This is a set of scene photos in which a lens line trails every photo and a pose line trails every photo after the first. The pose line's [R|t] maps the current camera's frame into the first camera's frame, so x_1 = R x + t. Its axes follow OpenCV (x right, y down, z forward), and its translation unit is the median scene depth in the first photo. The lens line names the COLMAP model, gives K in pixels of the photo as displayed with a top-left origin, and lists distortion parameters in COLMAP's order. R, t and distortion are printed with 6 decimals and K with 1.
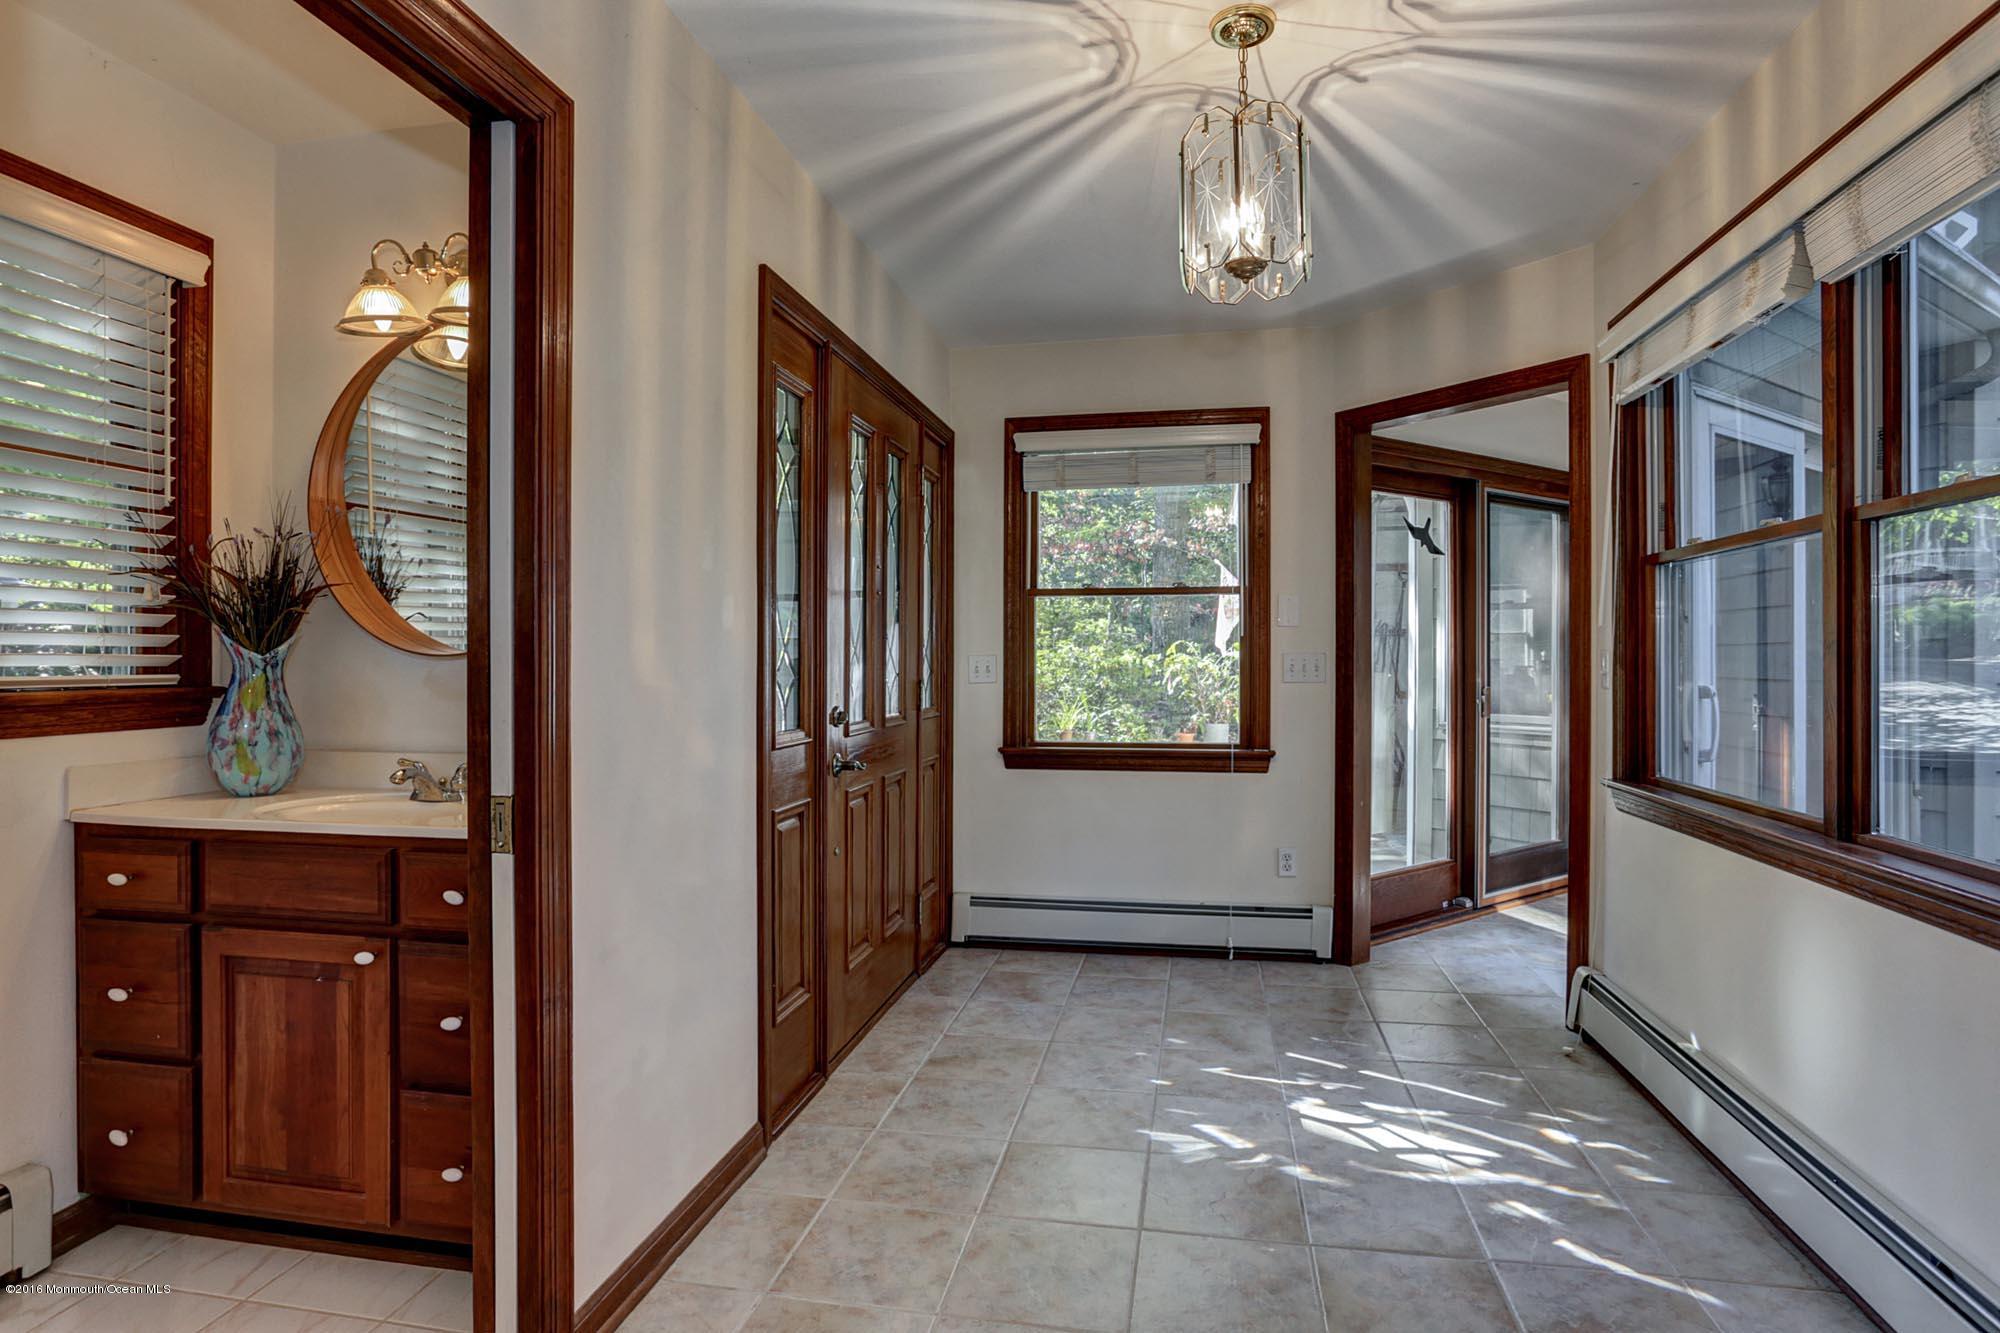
lens RADIAL K [[1055.4, 0, 995.6], [0, 1055.4, 649.3], [0, 0, 1]] dist [-0.003291, 0.000510]
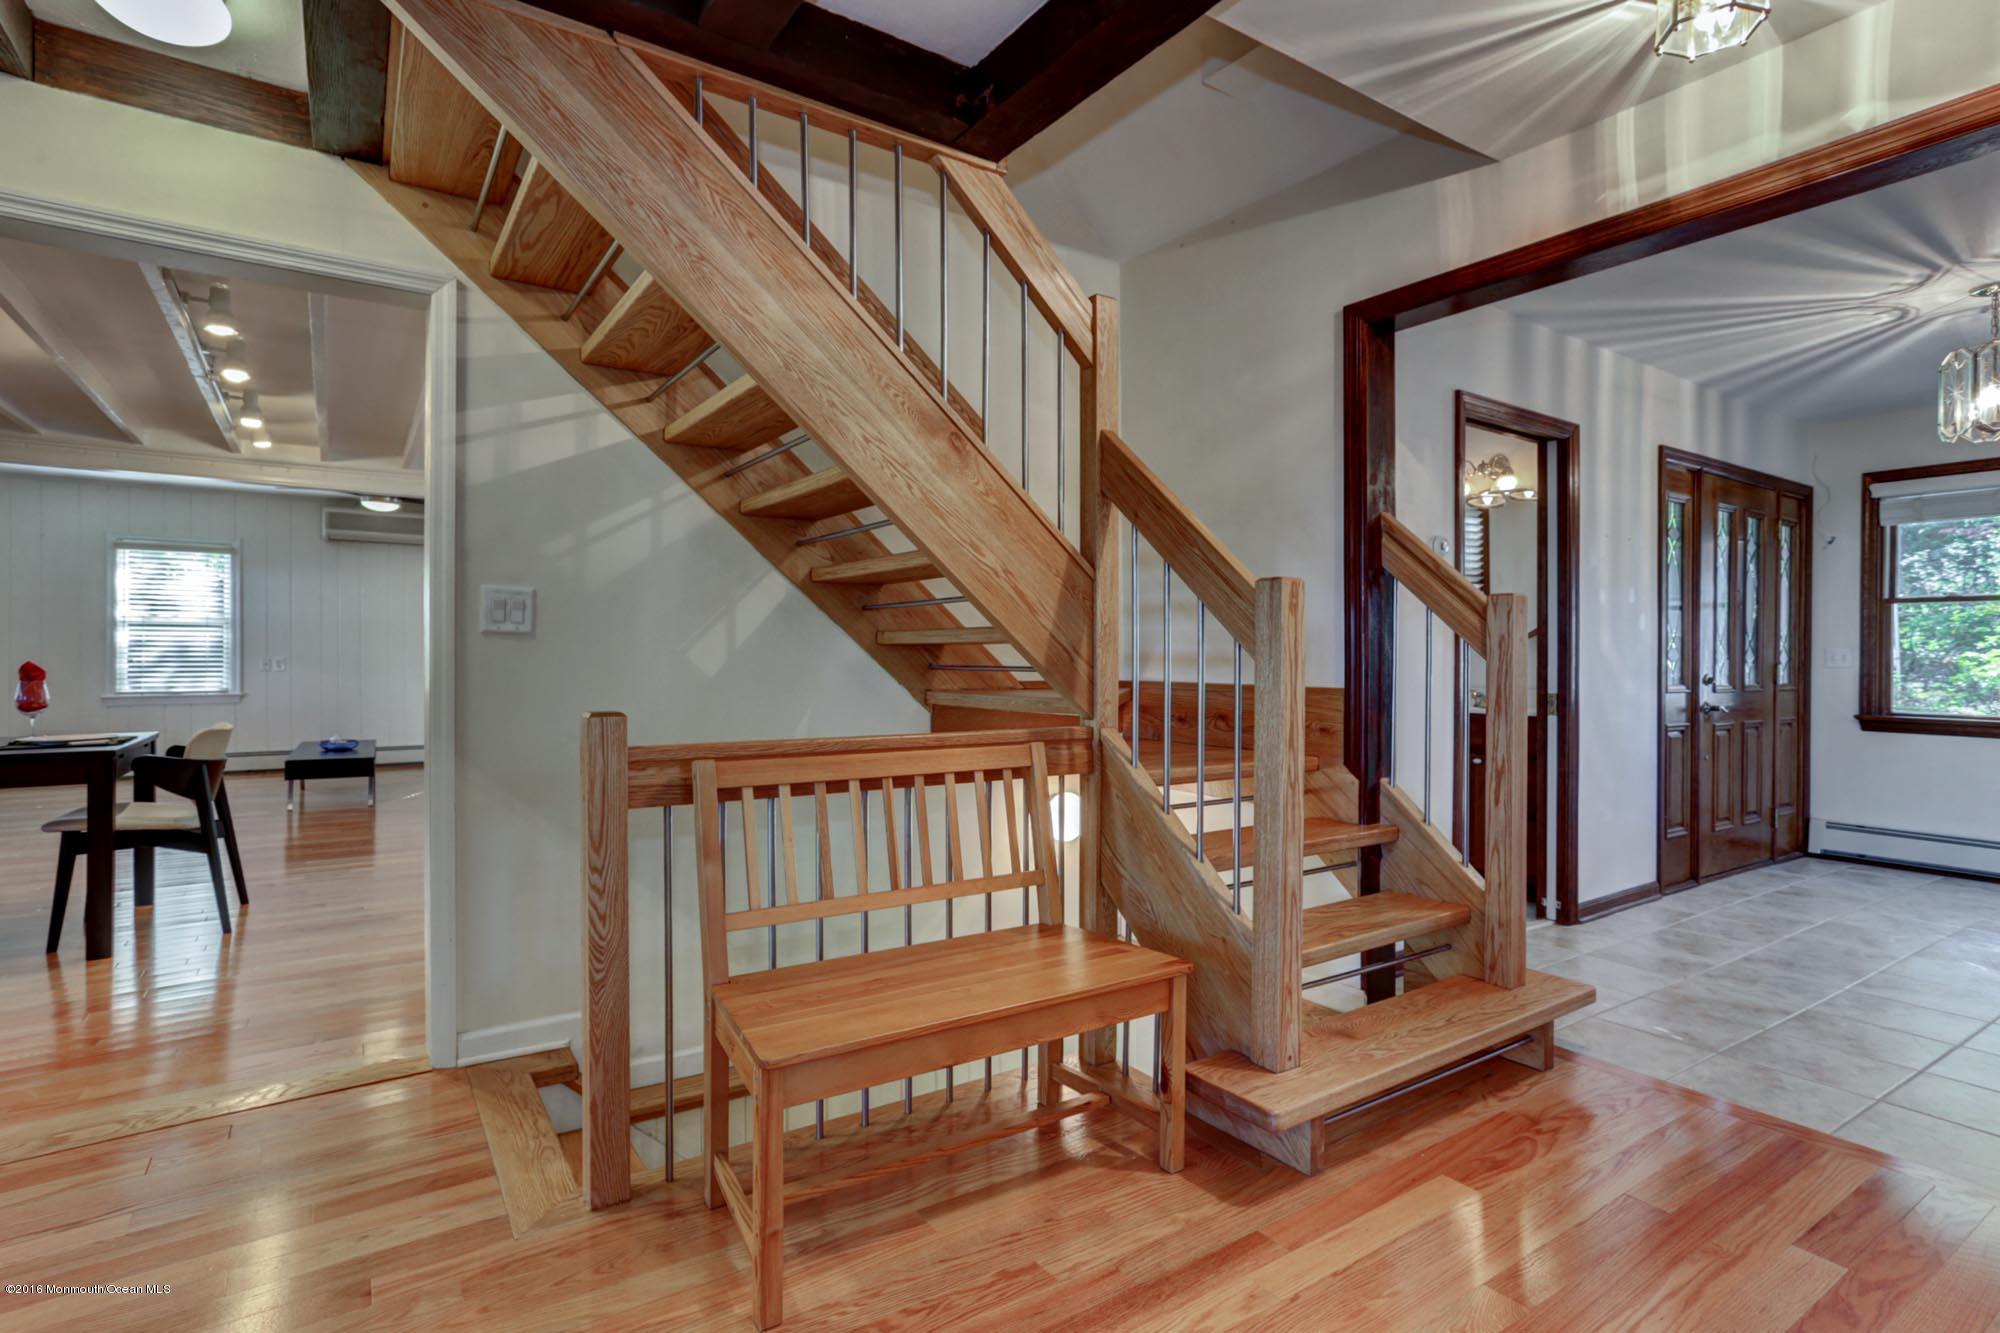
lens RADIAL K [[973.4, 0, 961.6], [0, 973.4, 629.6], [0, 0, 1]] dist [-0.002689, -0.000058]
pose [[0.693878, -0.000441, -0.720093, 0.120612], [-0.010298, 0.999891, -0.010535, 0.007825], [0.720019, 0.014725, 0.693798, -0.799587]]
